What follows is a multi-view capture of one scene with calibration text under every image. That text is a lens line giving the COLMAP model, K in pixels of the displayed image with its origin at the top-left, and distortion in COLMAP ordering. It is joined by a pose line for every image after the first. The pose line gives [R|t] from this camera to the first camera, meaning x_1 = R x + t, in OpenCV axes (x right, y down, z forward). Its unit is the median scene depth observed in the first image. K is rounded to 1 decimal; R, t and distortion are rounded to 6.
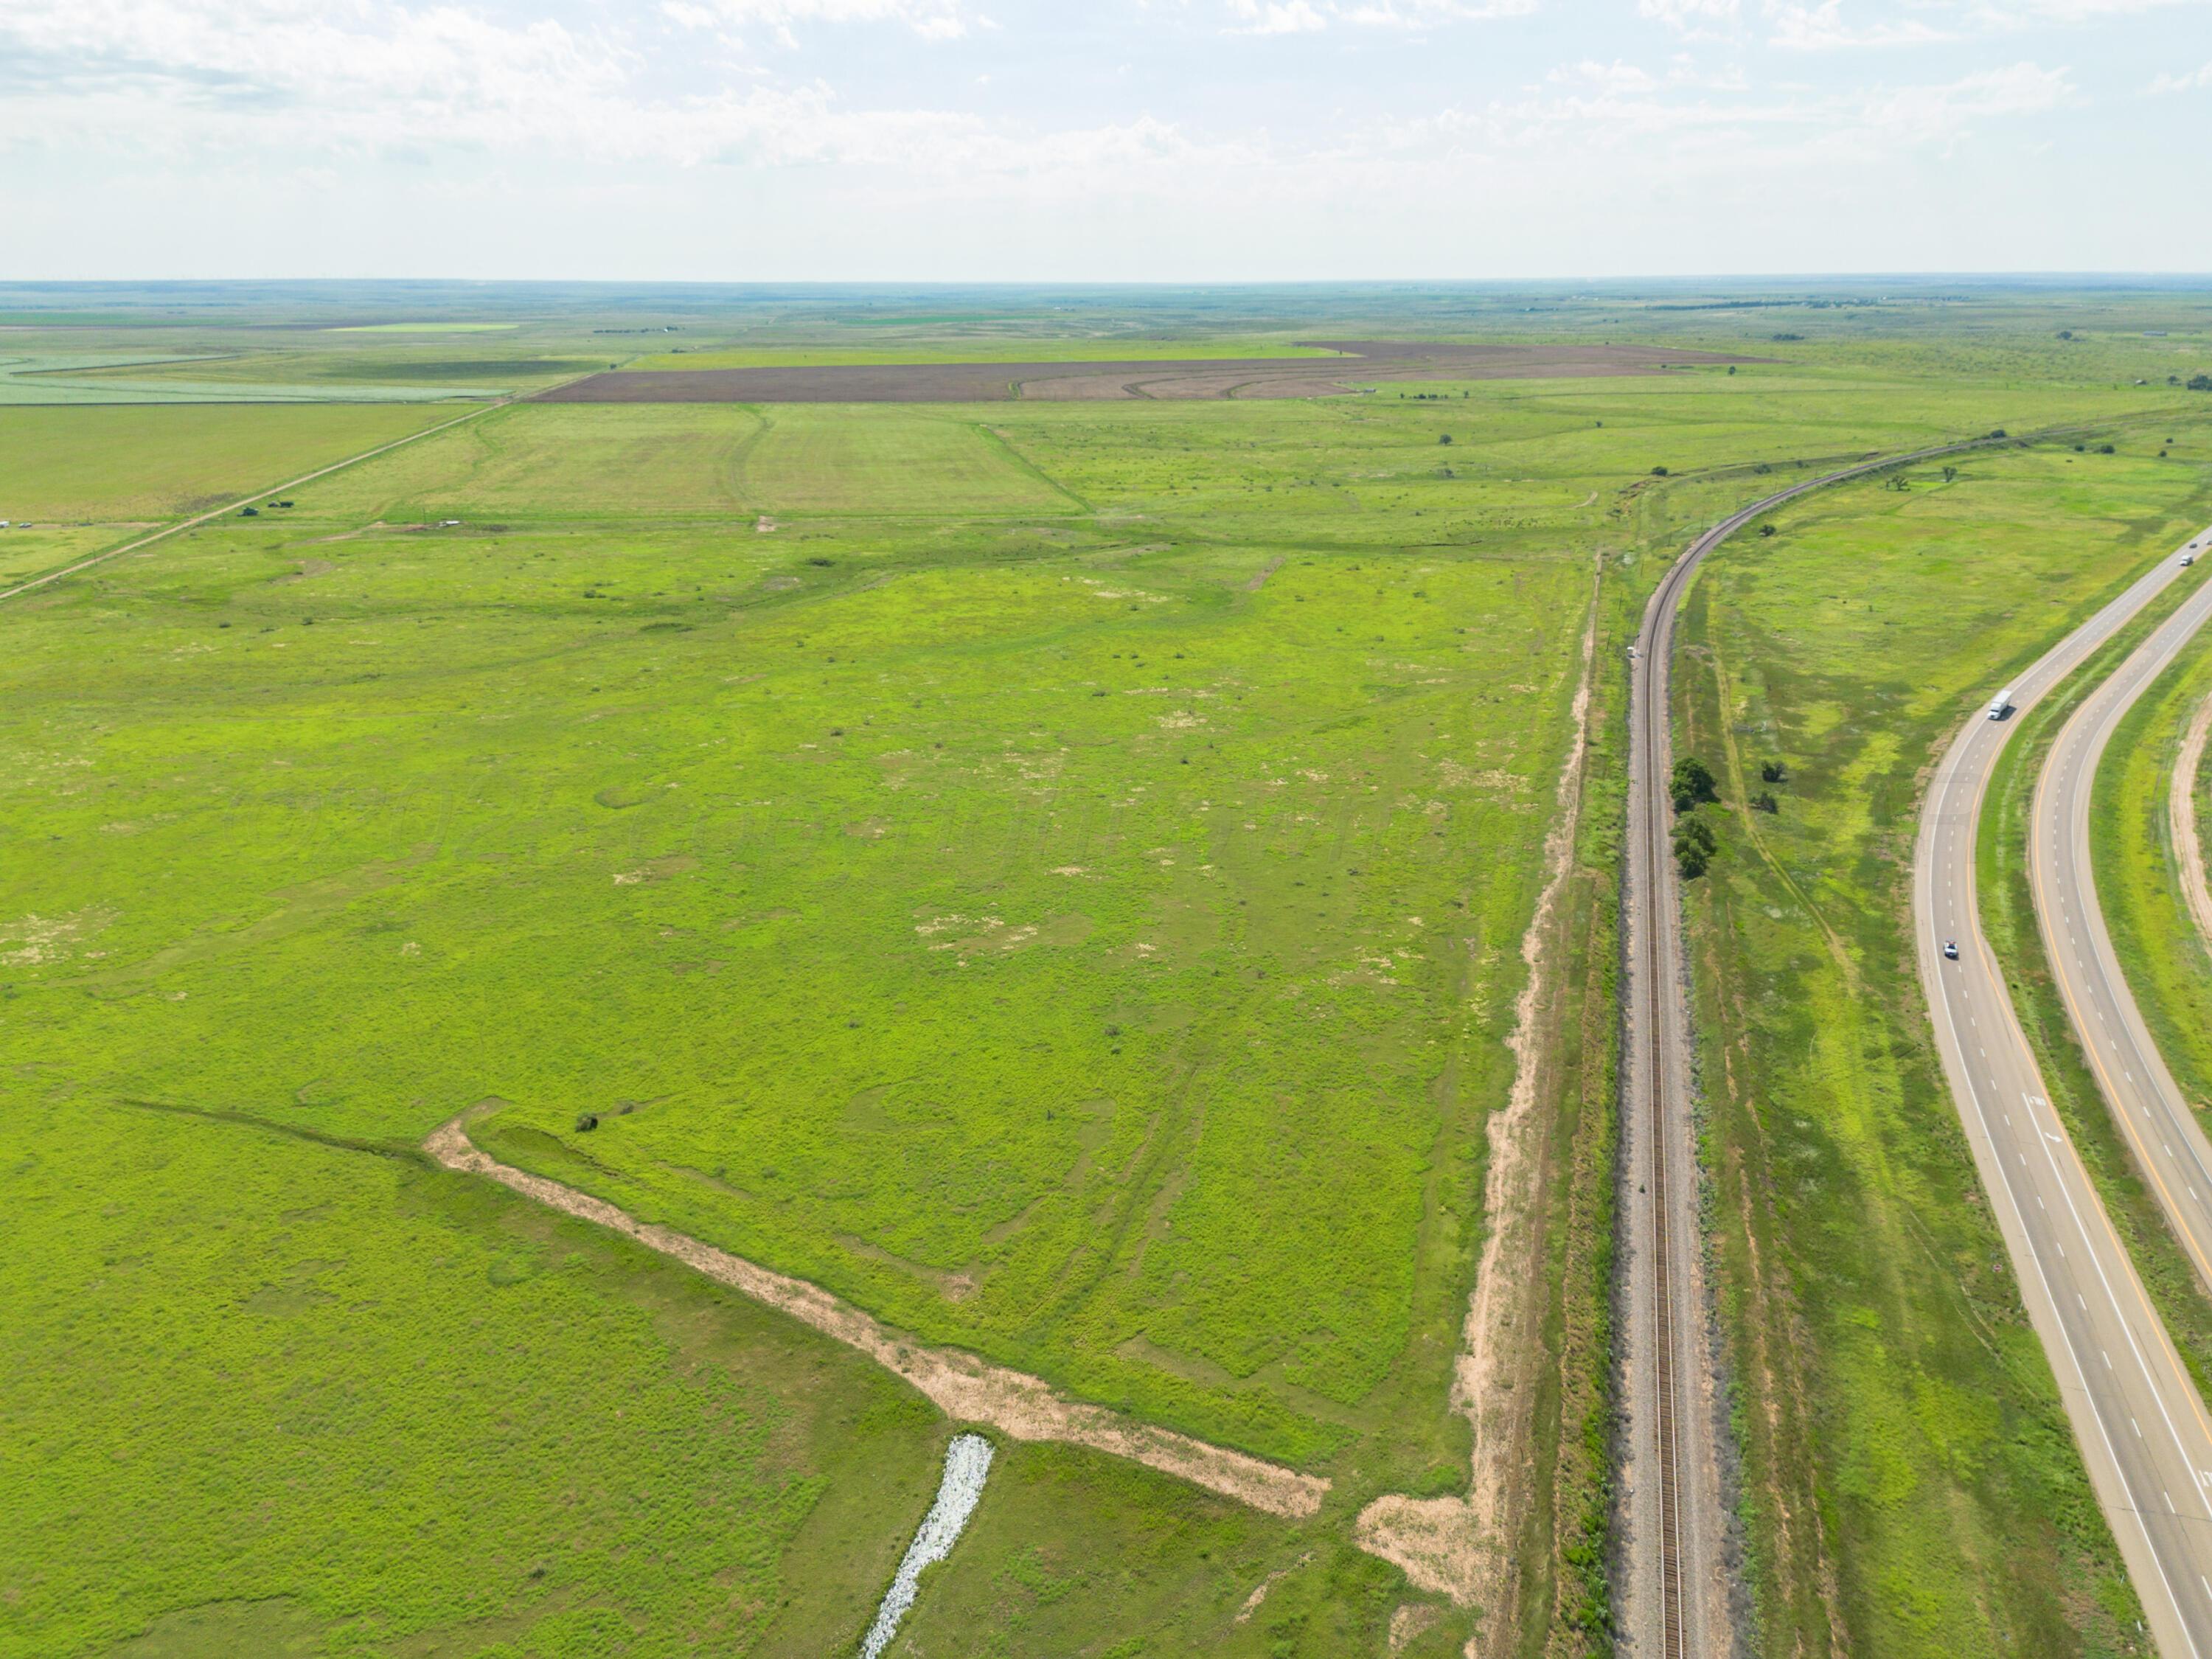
lens RADIAL K [[1555.4, 0, 1115.8], [0, 1555.4, 824.6], [0, 0, 1]] dist [0.040428, -0.023424]
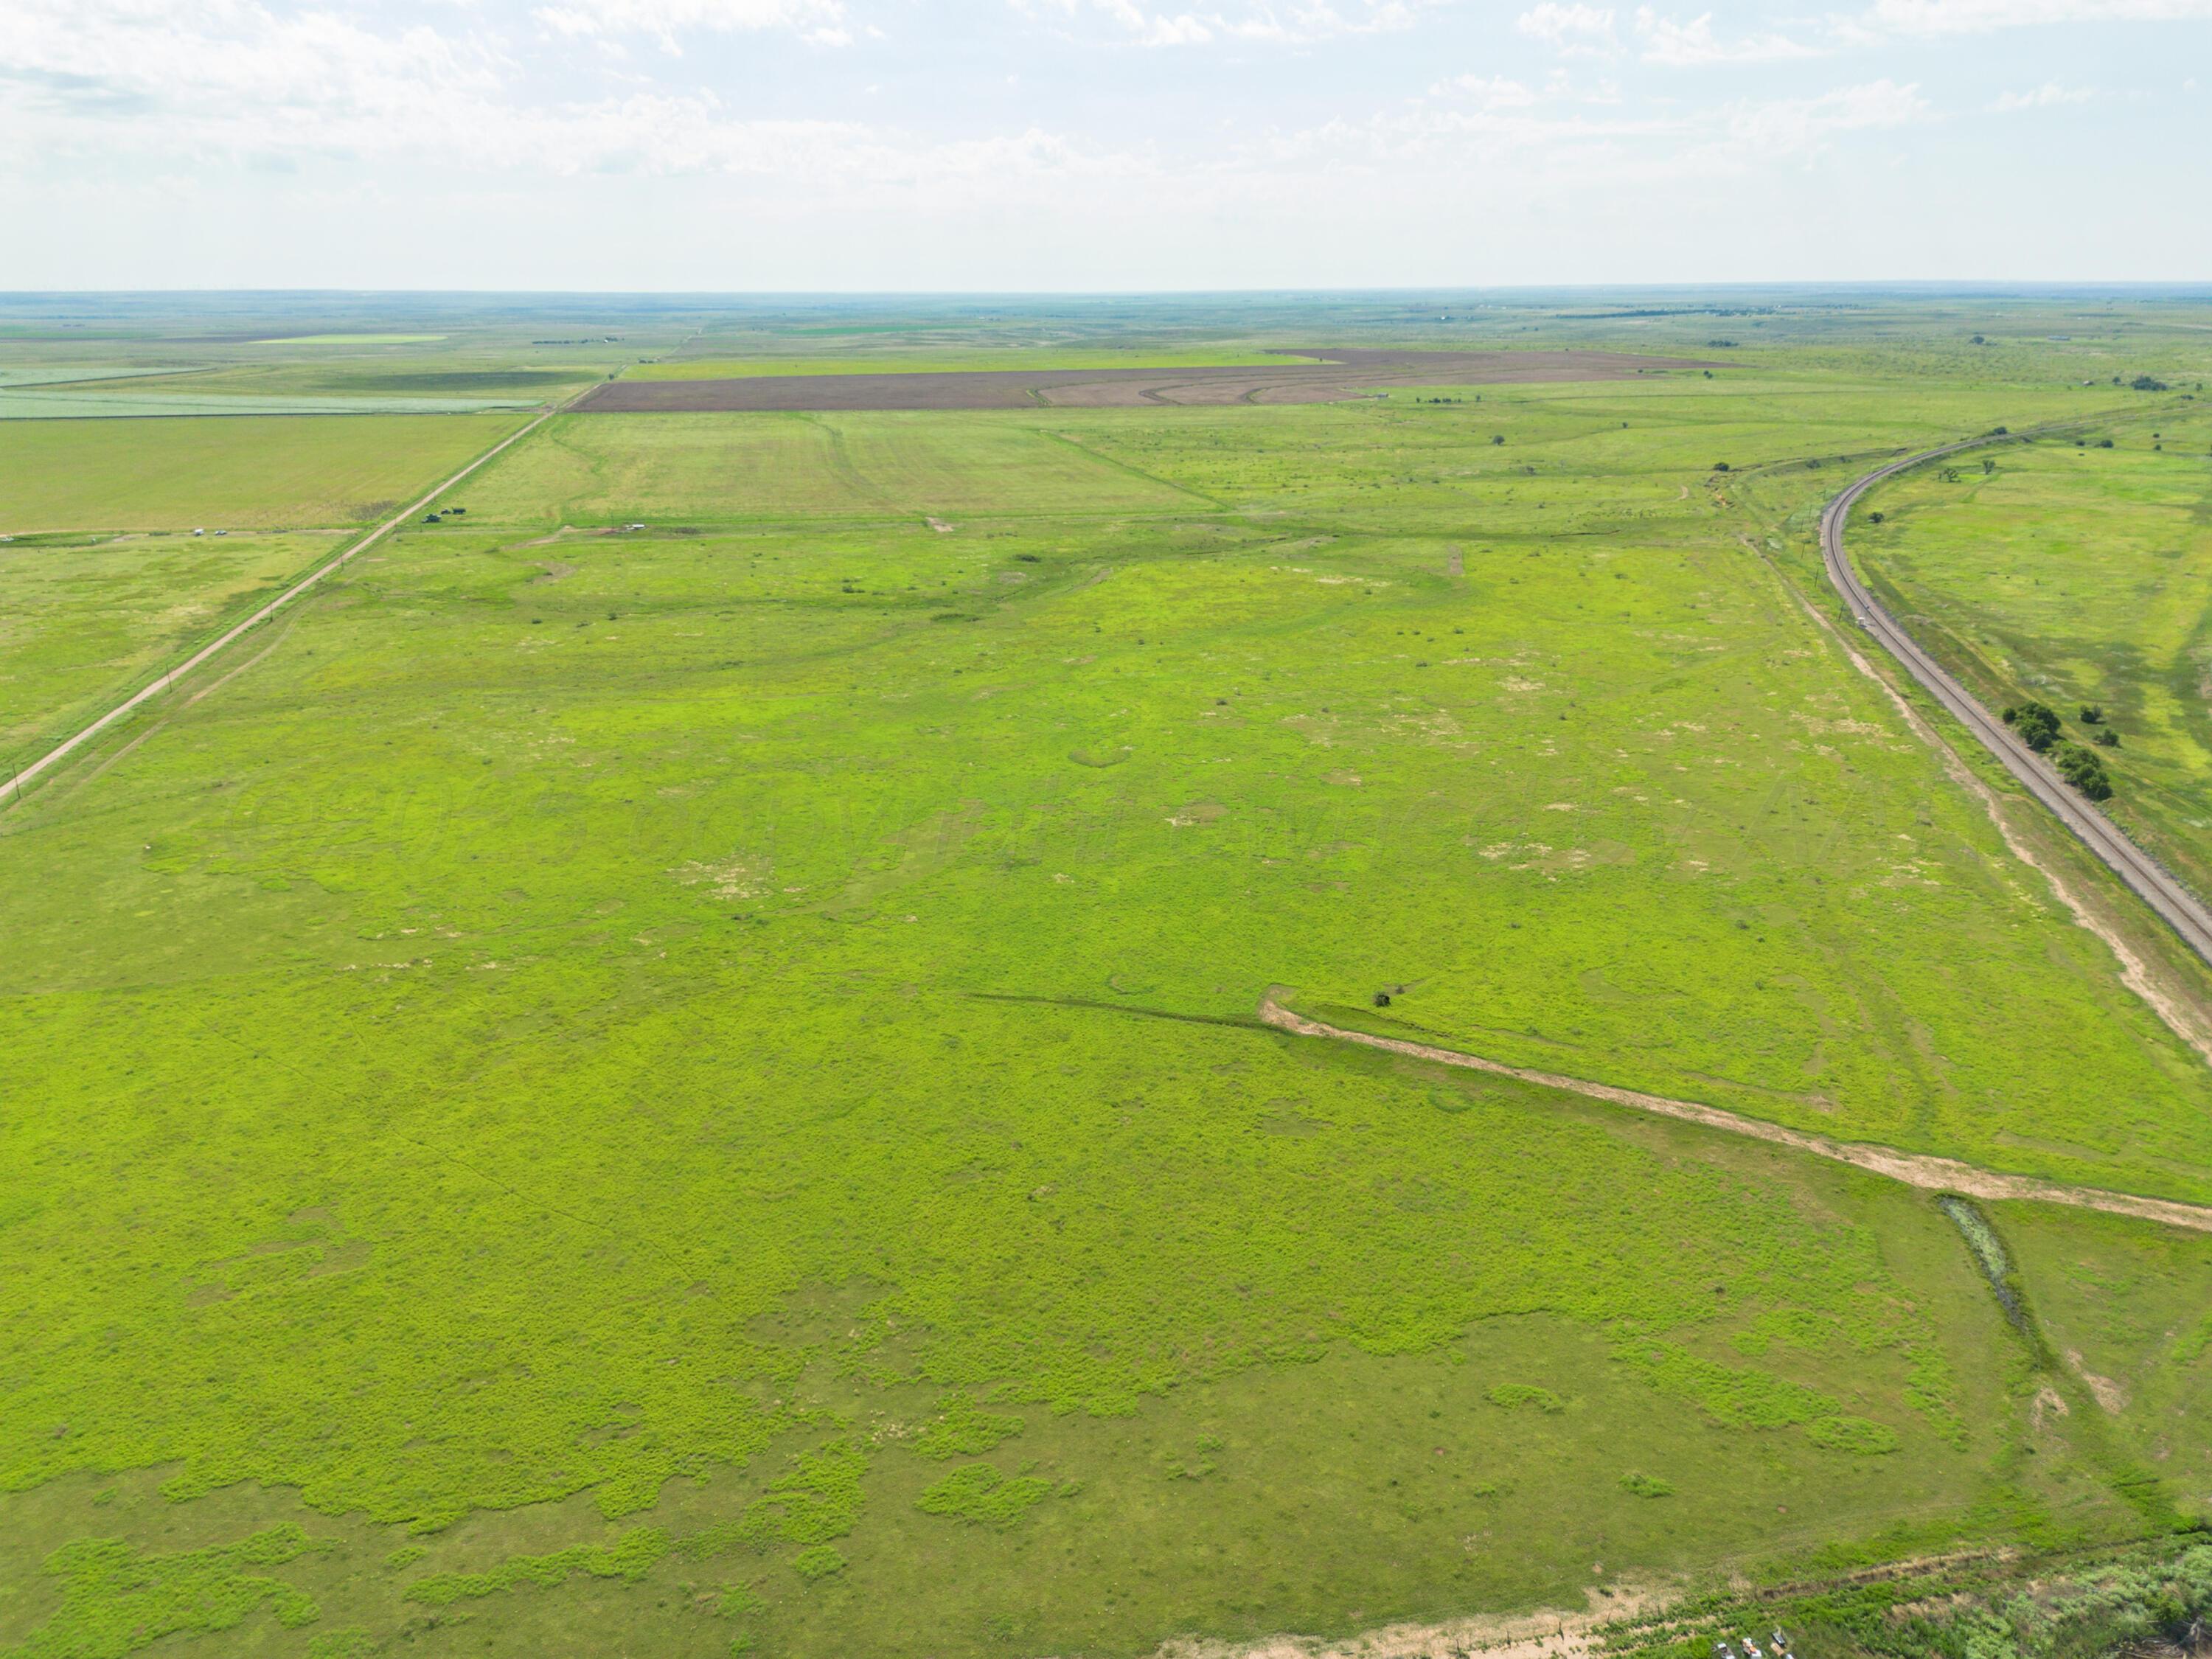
lens RADIAL K [[1555.4, 0, 1085.7], [0, 1555.4, 834.9], [0, 0, 1]] dist [0.040428, -0.023424]
pose [[0.997912, -0.023224, 0.060274, -0.113542], [0.023207, 0.999730, 0.000985, 0.010484], [-0.060280, 0.000415, 0.998181, -0.030596]]
